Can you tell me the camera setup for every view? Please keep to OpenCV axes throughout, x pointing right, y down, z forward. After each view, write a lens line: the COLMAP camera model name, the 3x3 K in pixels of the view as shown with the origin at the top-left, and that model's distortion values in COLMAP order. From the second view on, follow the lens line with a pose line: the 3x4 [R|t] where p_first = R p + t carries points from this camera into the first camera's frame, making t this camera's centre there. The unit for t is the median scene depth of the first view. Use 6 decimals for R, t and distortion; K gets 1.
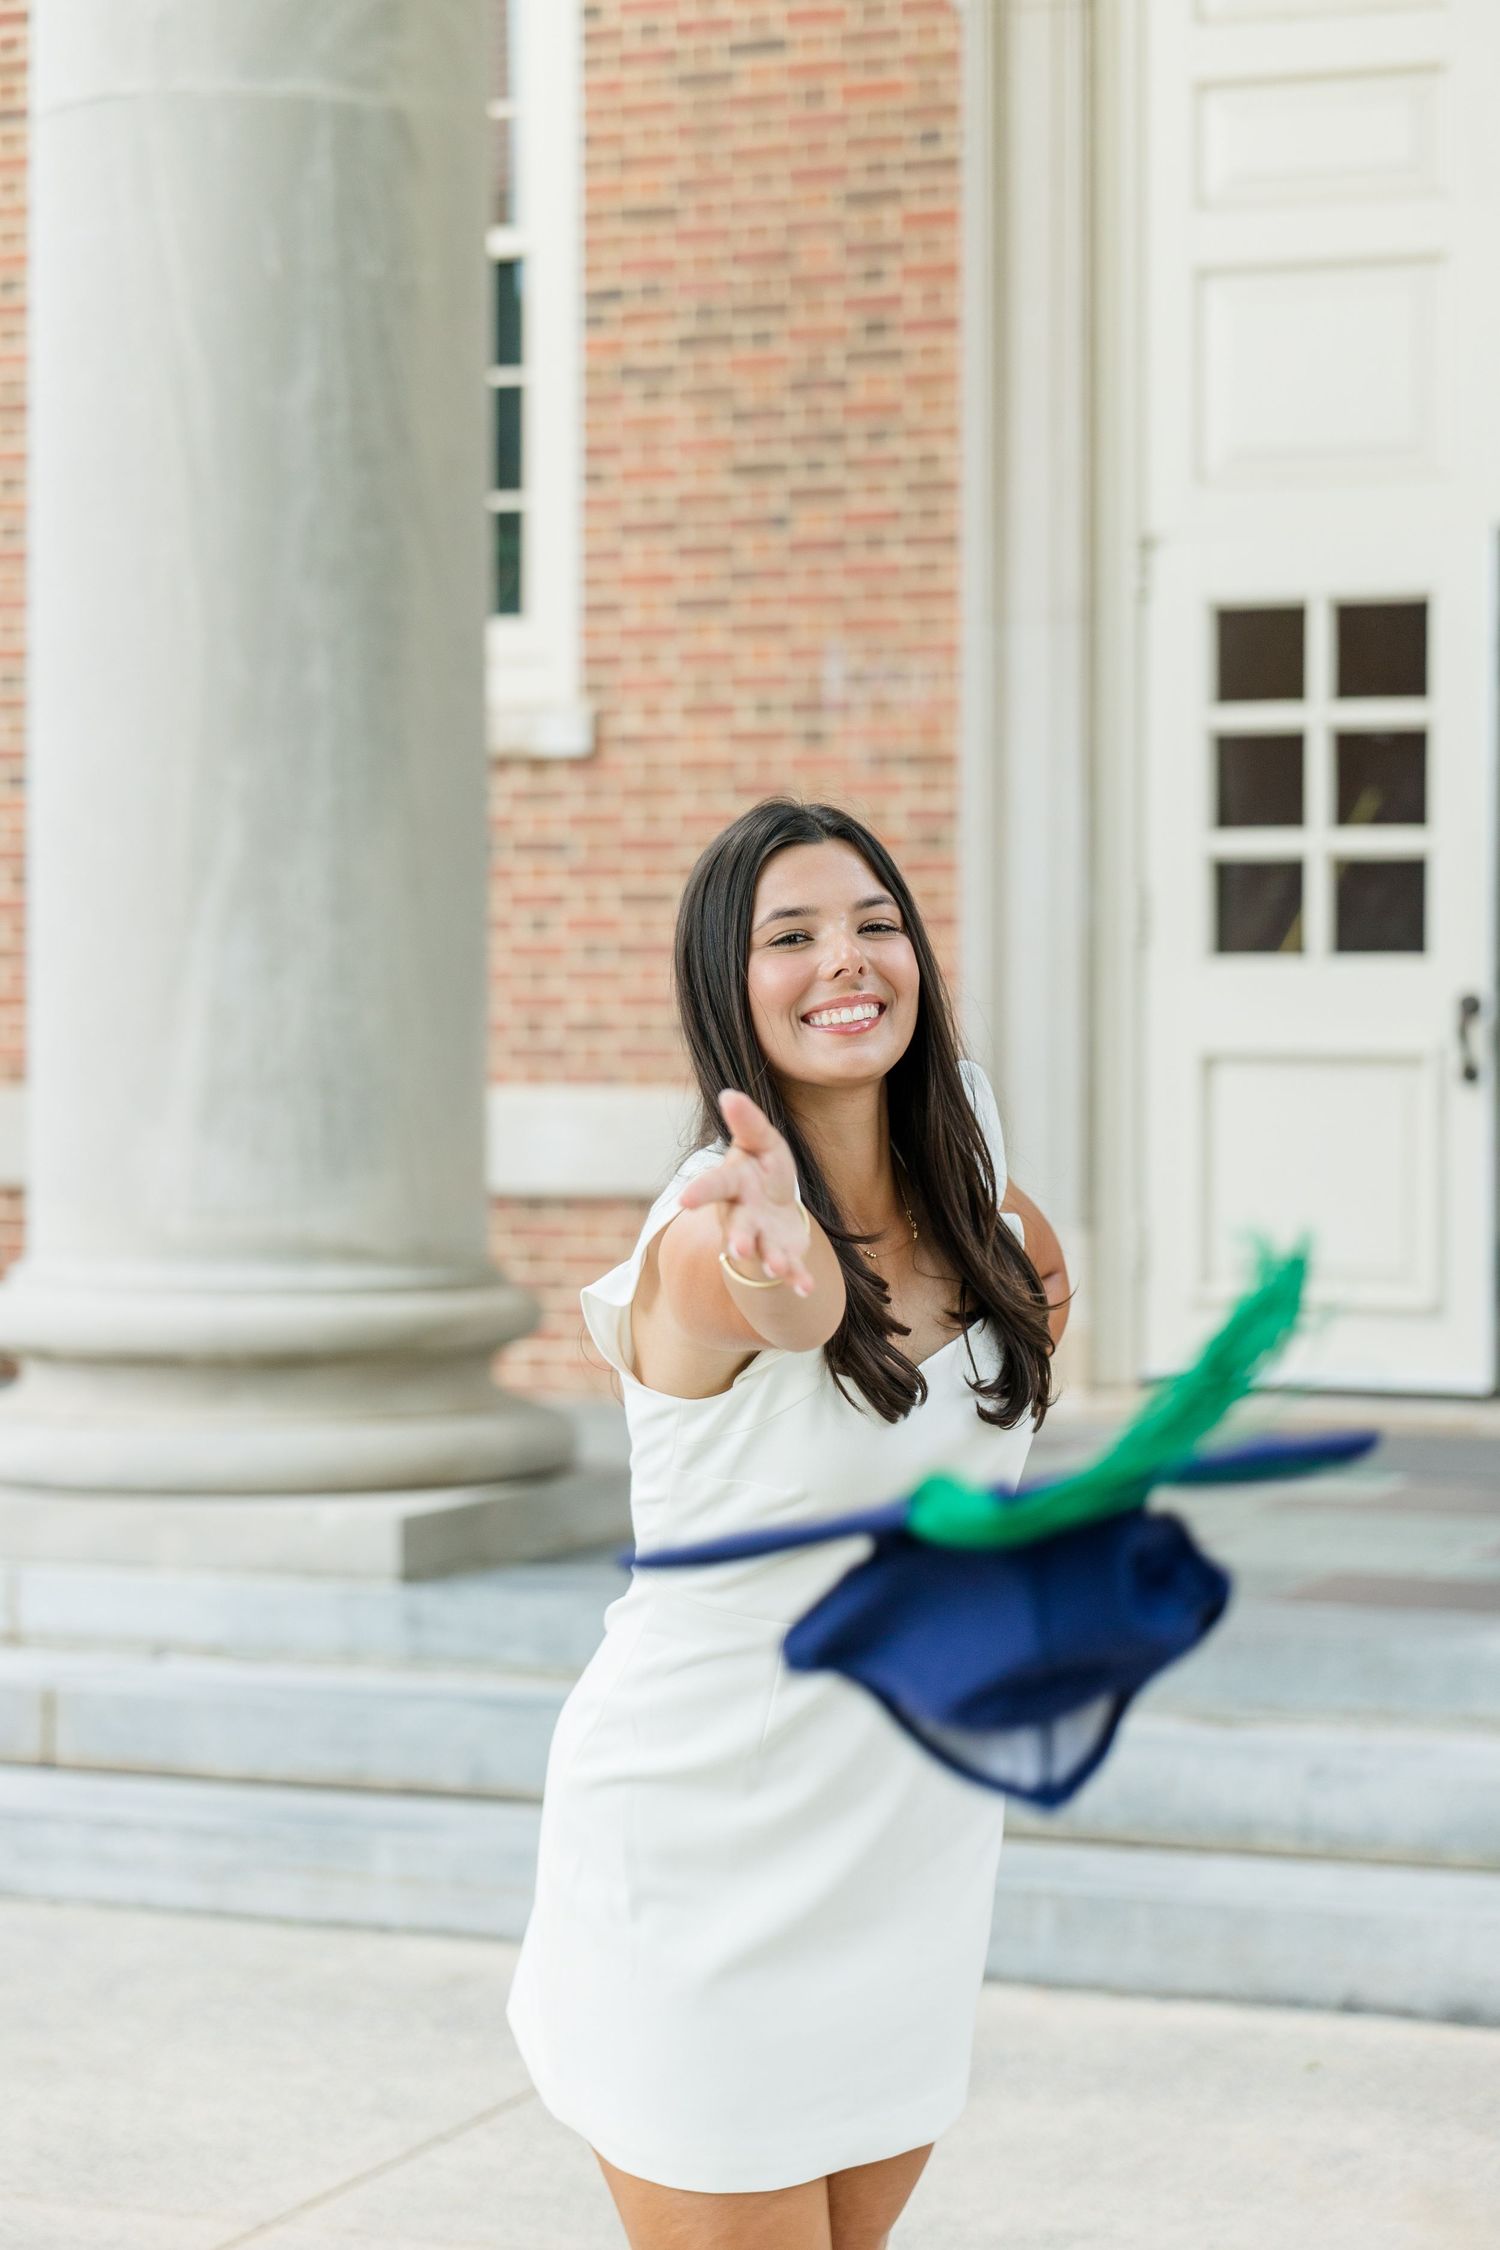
lens RADIAL K [[4640.7, 0, 660.0], [0, 4640.7, 1032.3], [0, 0, 1]] dist [0.140221, 0.000000]
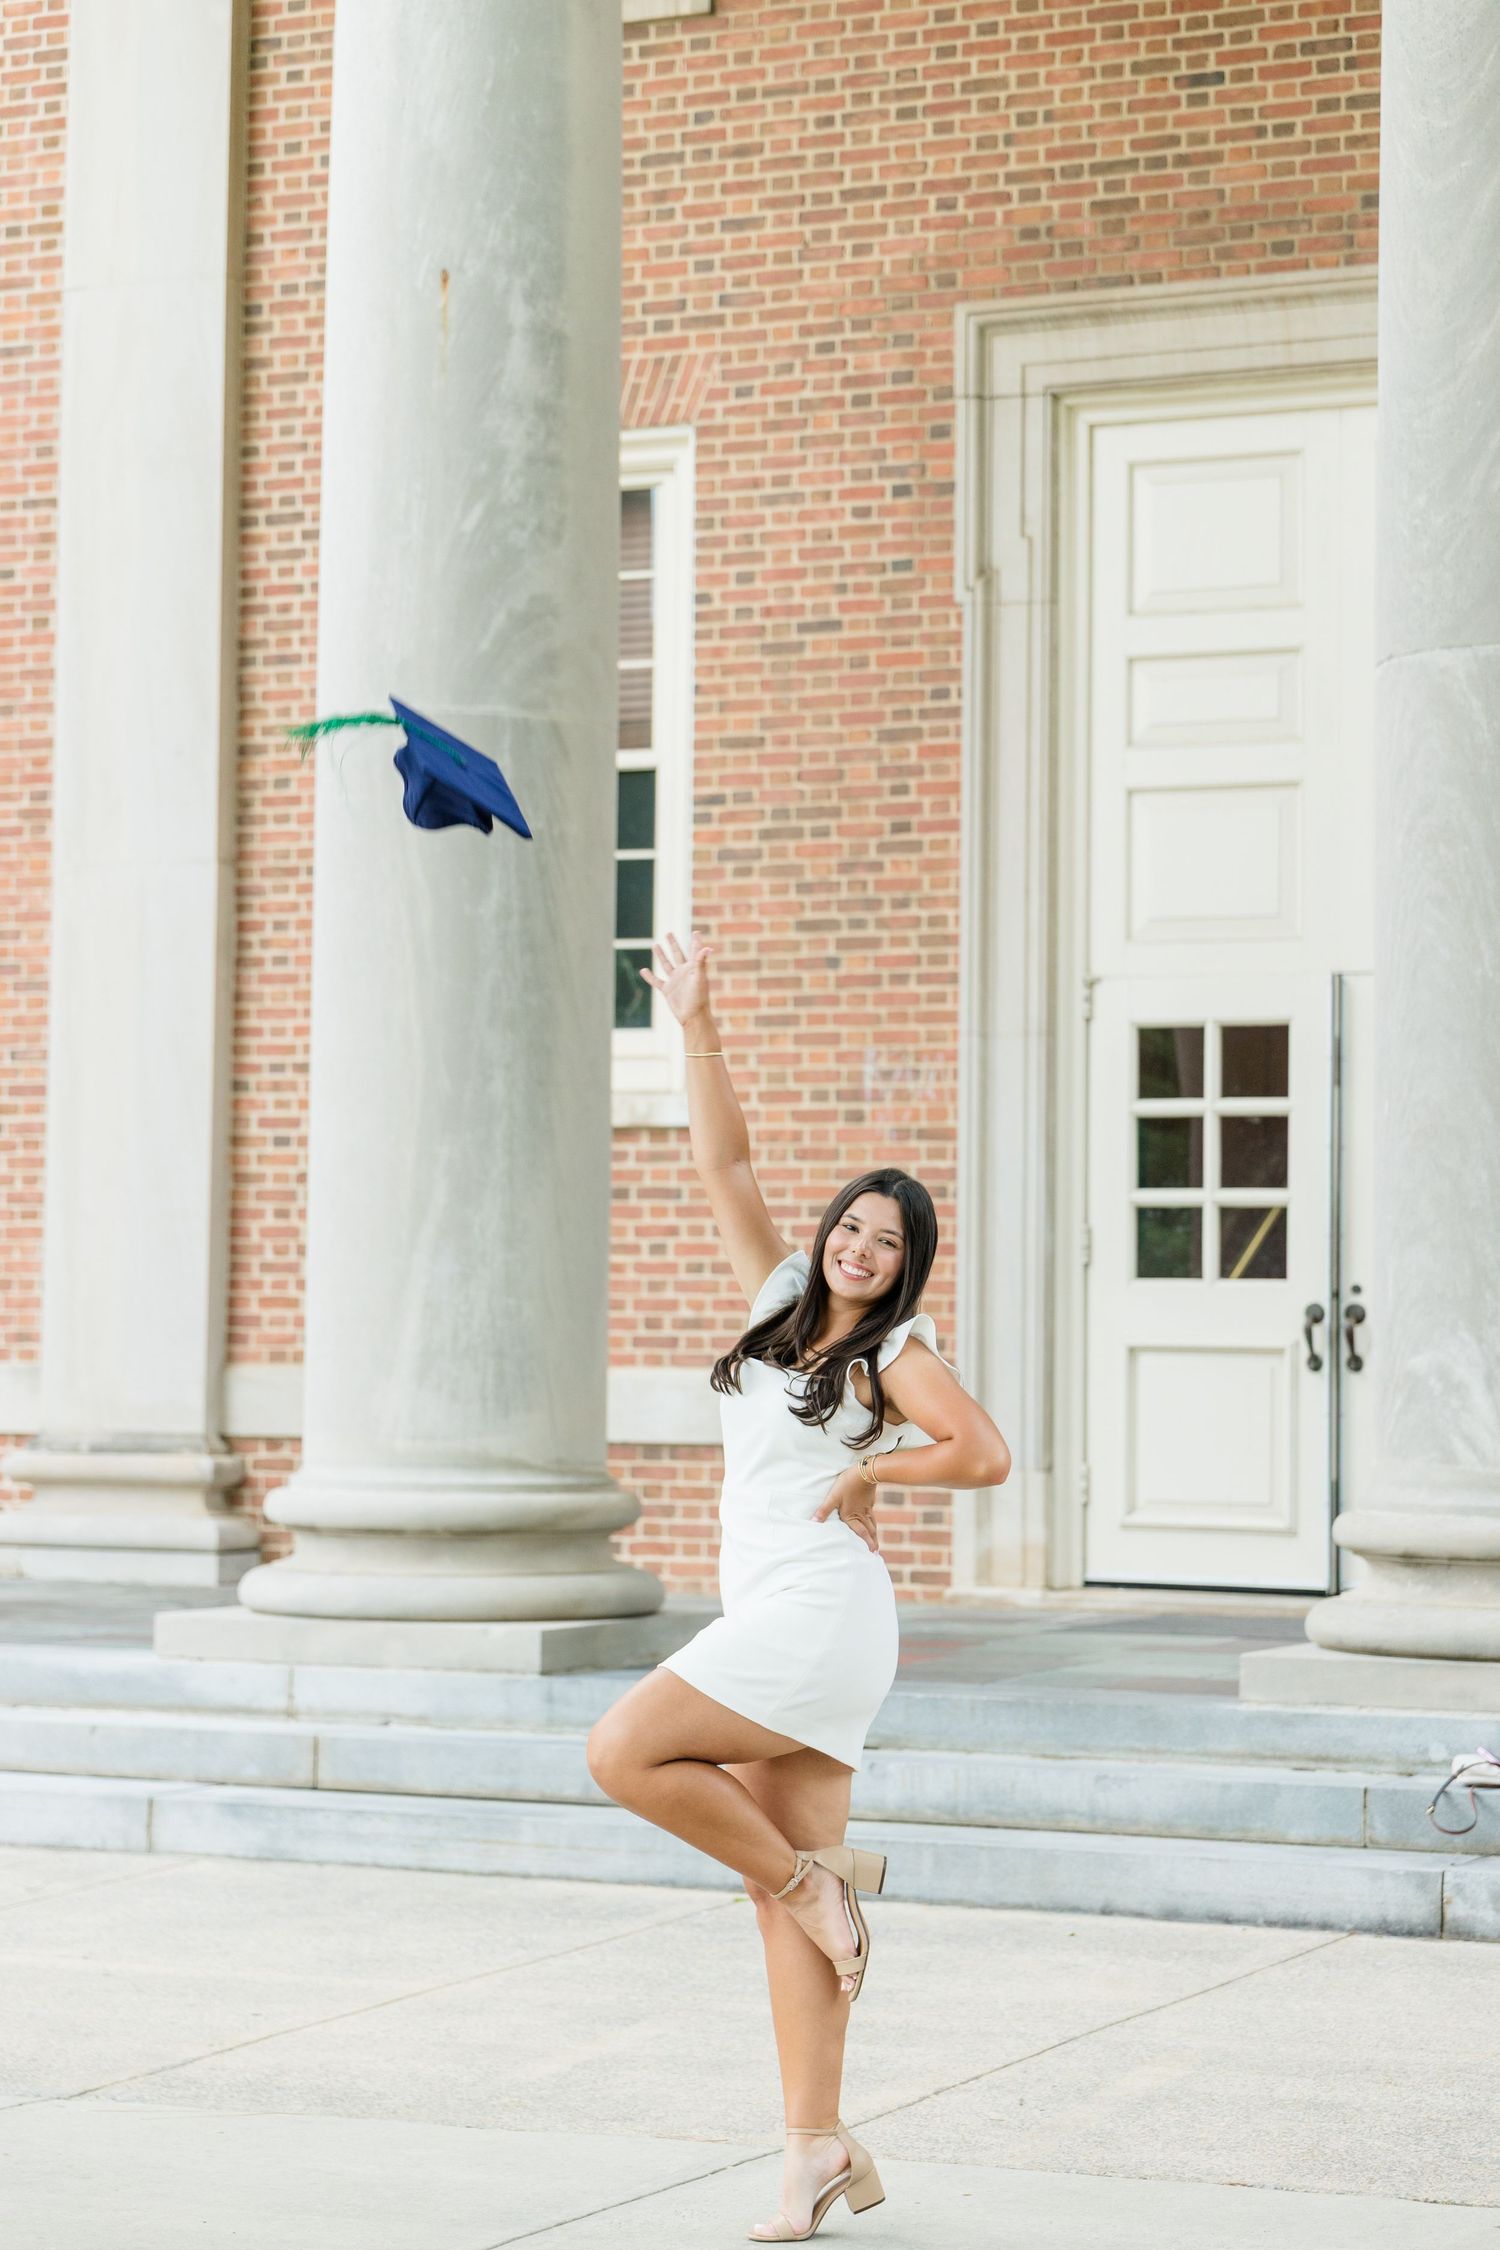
lens RADIAL K [[4640.7, 0, 753.8], [0, 4640.7, 1119.4], [0, 0, 1]] dist [0.140221, 0.000000]
pose [[0.999724, 0.009667, -0.021419, 0.033349], [-0.010722, 0.998706, -0.049704, 0.006990], [0.020910, 0.049919, 0.998534, -0.400112]]
